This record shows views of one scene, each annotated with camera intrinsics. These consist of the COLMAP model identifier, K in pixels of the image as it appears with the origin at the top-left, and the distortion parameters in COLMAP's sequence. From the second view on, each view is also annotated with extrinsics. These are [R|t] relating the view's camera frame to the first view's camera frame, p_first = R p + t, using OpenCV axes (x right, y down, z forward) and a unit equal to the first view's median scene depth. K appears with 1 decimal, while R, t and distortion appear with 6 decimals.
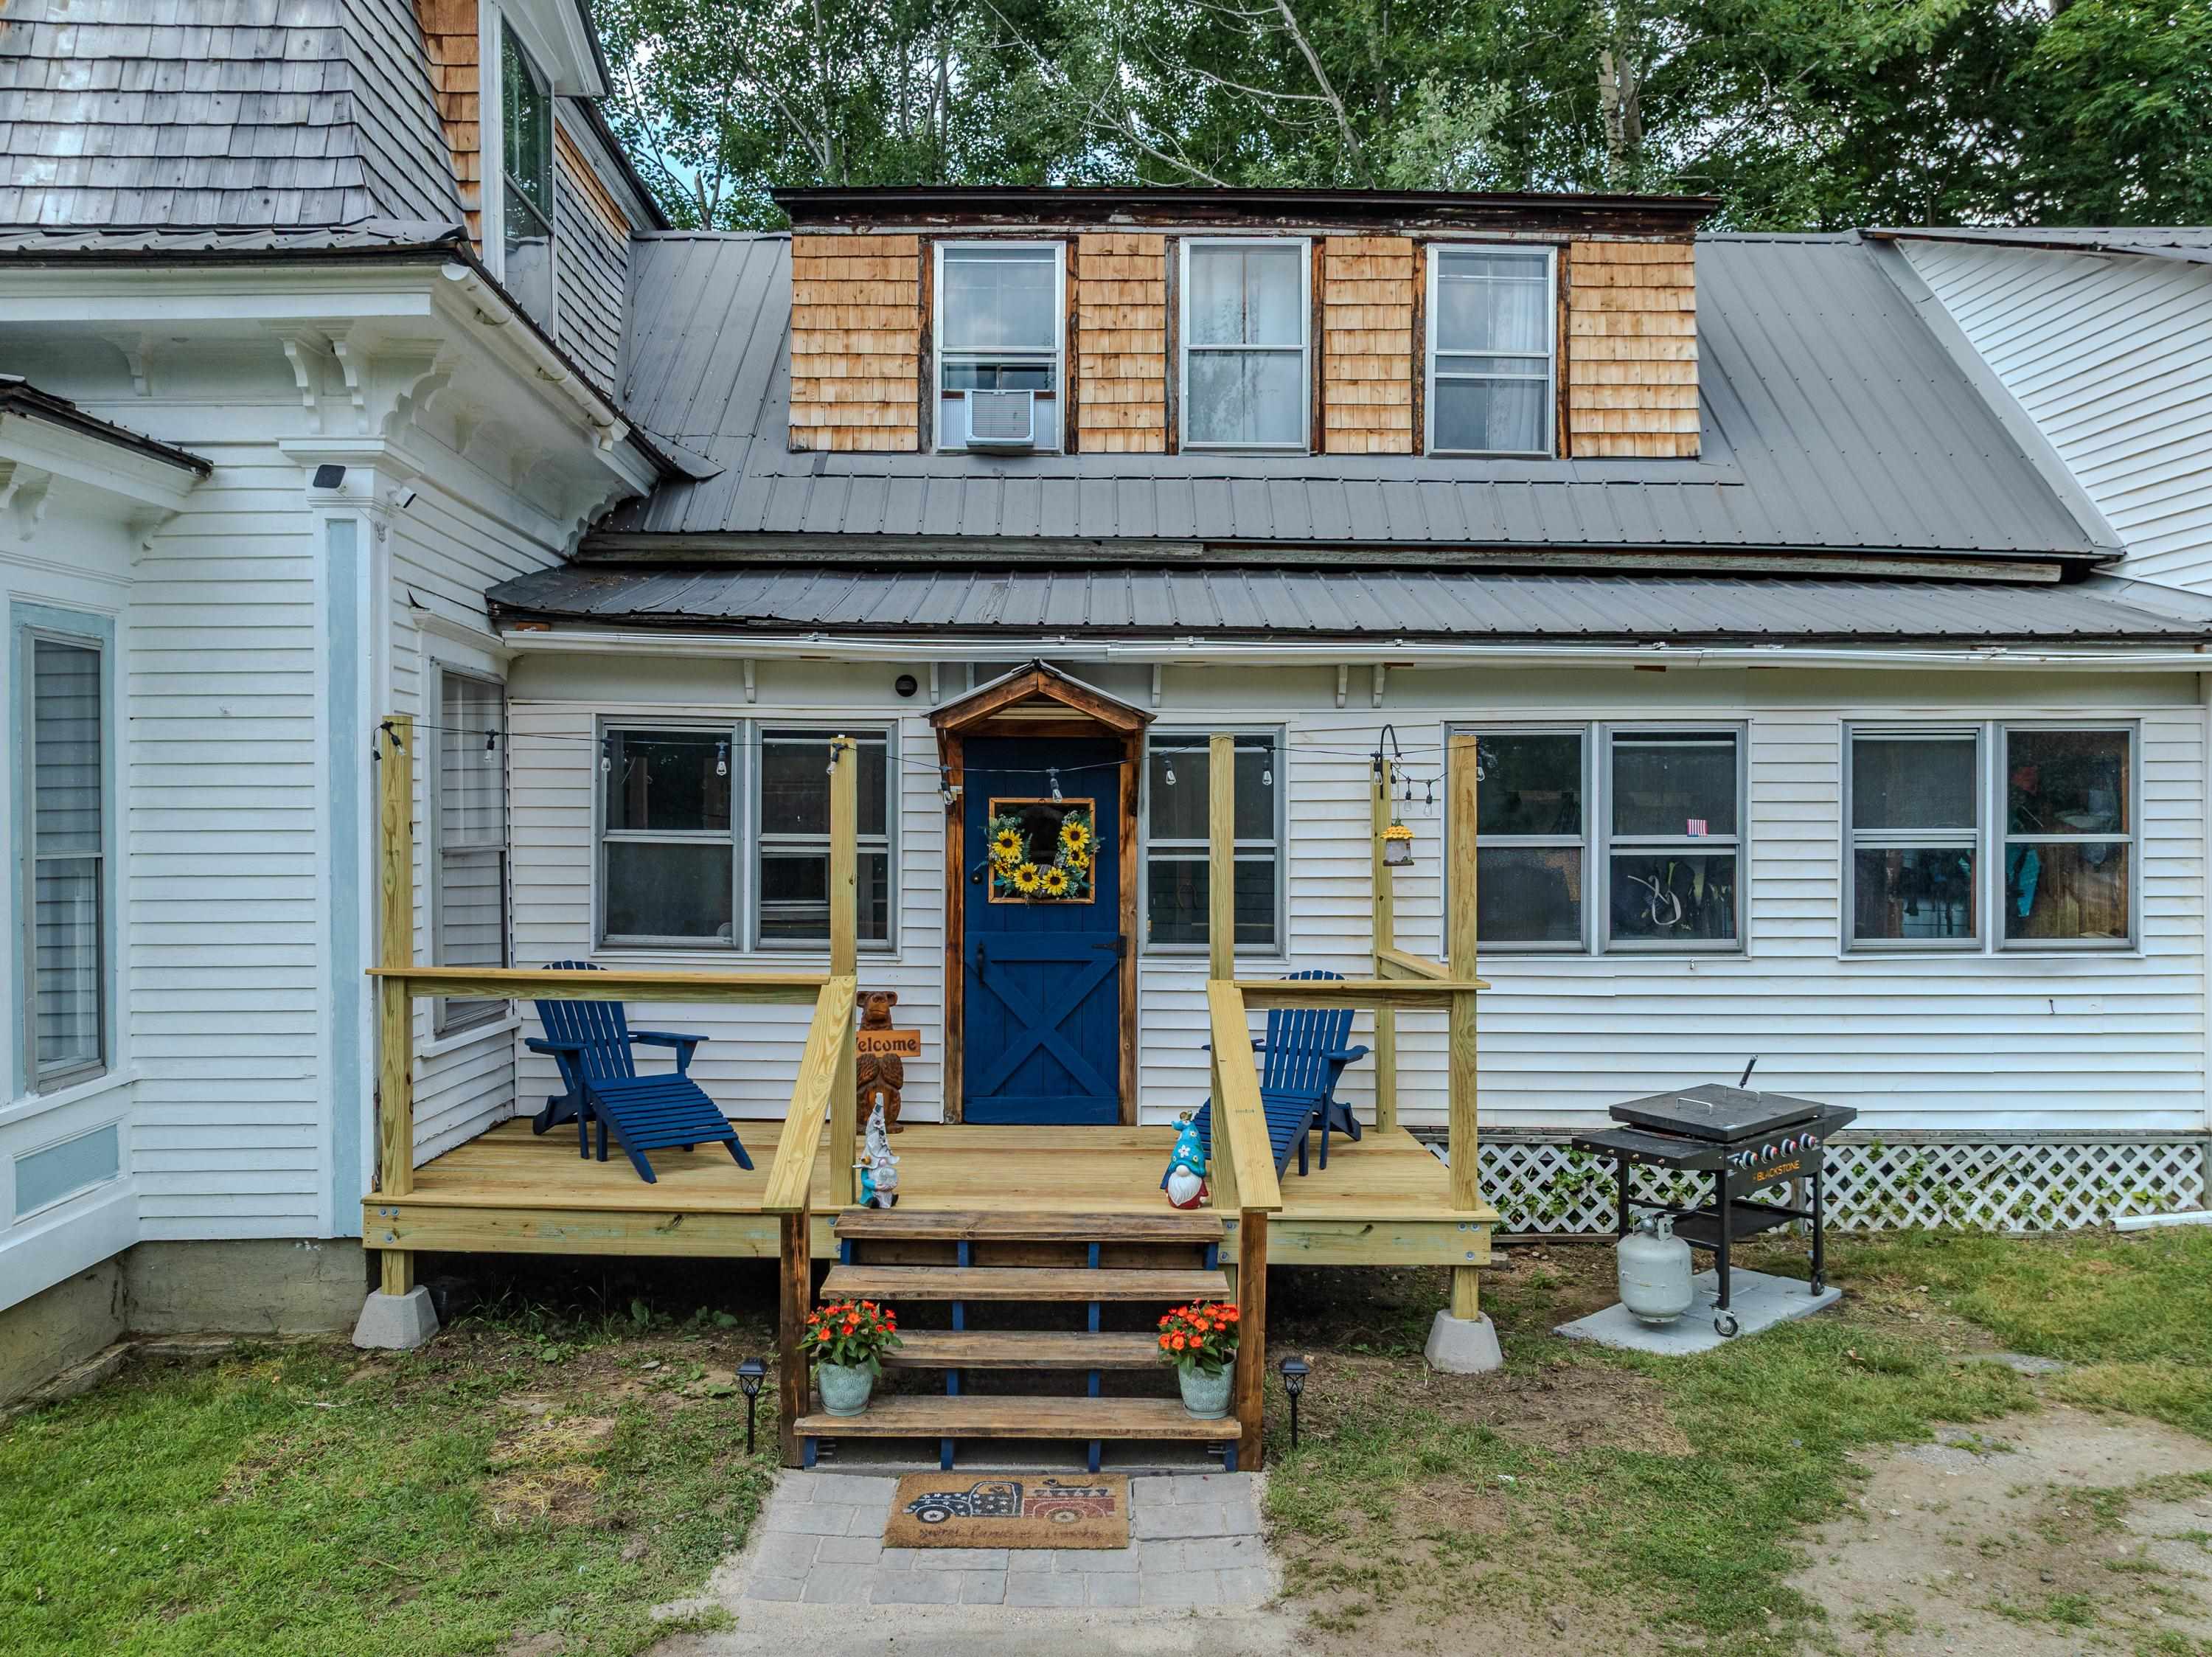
lens RADIAL K [[1552.8, 0, 1106.0], [0, 1552.8, 828.5], [0, 0, 1]] dist [-0.010545, -0.009691]
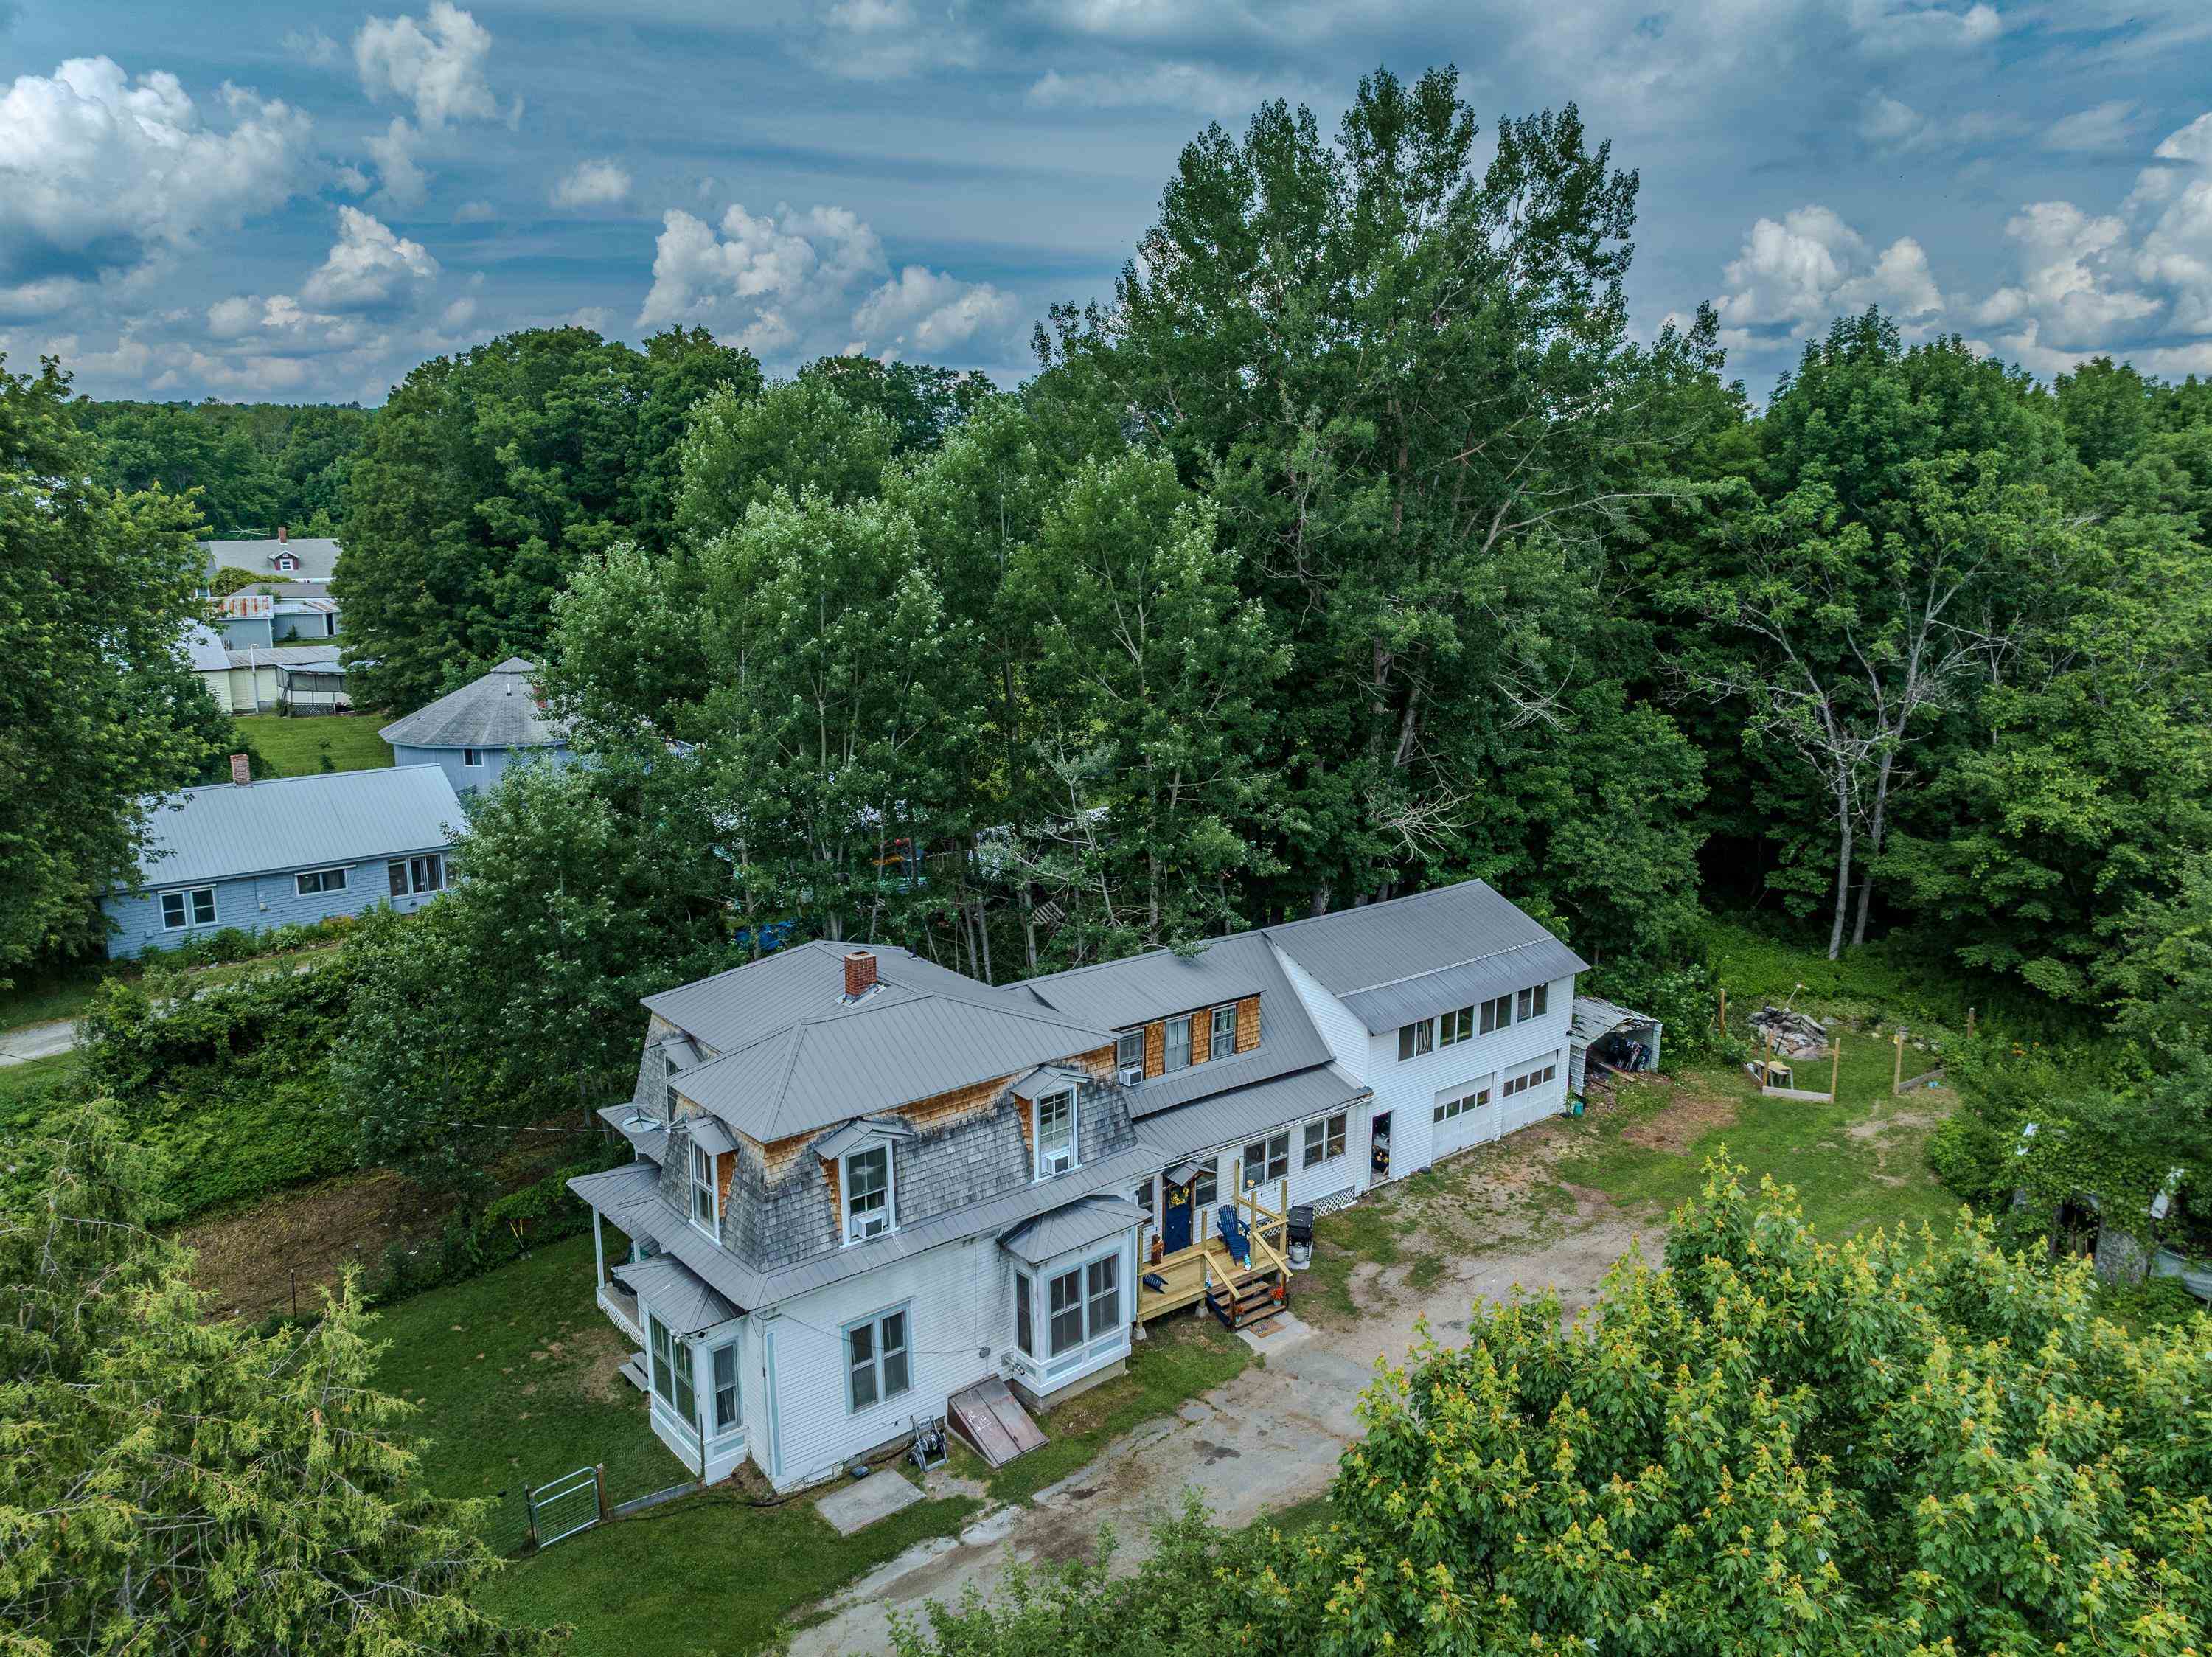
lens RADIAL K [[1548.8, 0, 1106.0], [0, 1548.8, 828.5], [0, 0, 1]] dist [0.000163, -0.003223]
pose [[0.785768, -0.121876, 0.606395, -2.911707], [-0.003845, 0.979413, 0.201829, -2.008422], [-0.618509, -0.160922, 0.769123, -2.249306]]
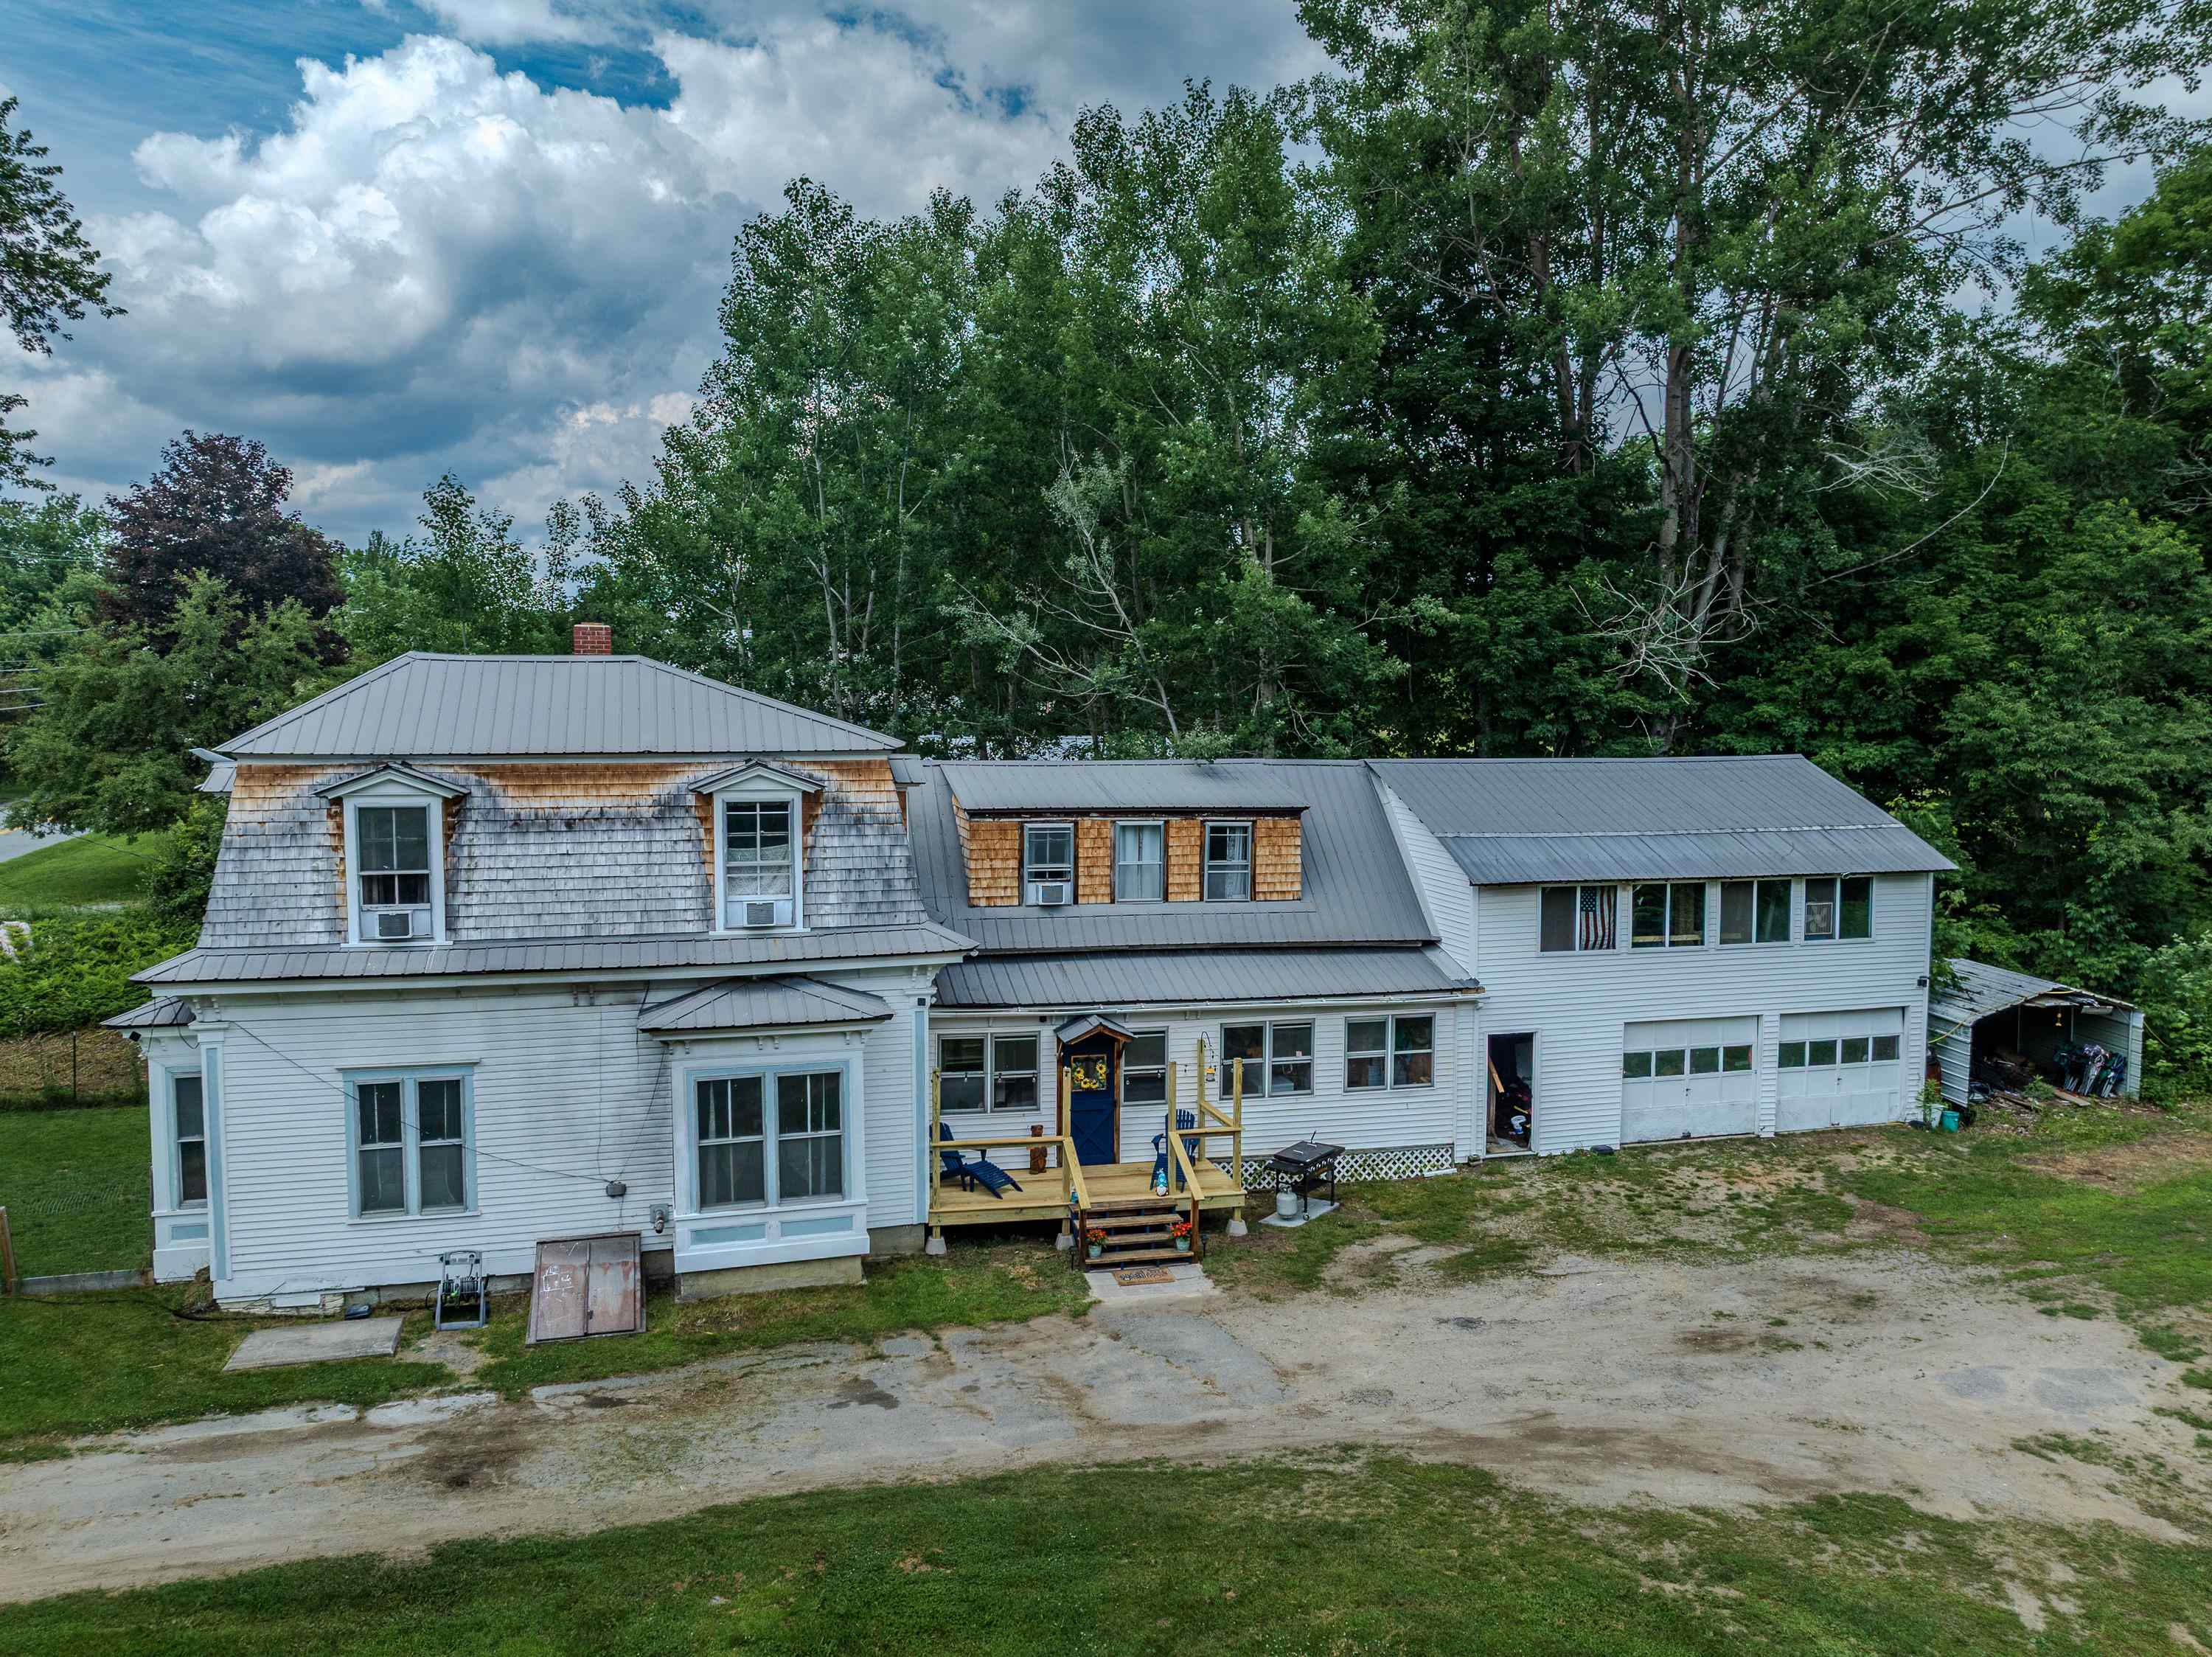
lens RADIAL K [[1552.8, 0, 1106.0], [0, 1552.8, 828.5], [0, 0, 1]] dist [-0.010545, -0.009691]
pose [[0.968709, -0.011777, 0.247920, -0.749810], [-0.005015, 0.997741, 0.066988, -0.659305], [-0.248149, -0.066135, 0.966462, -1.854983]]
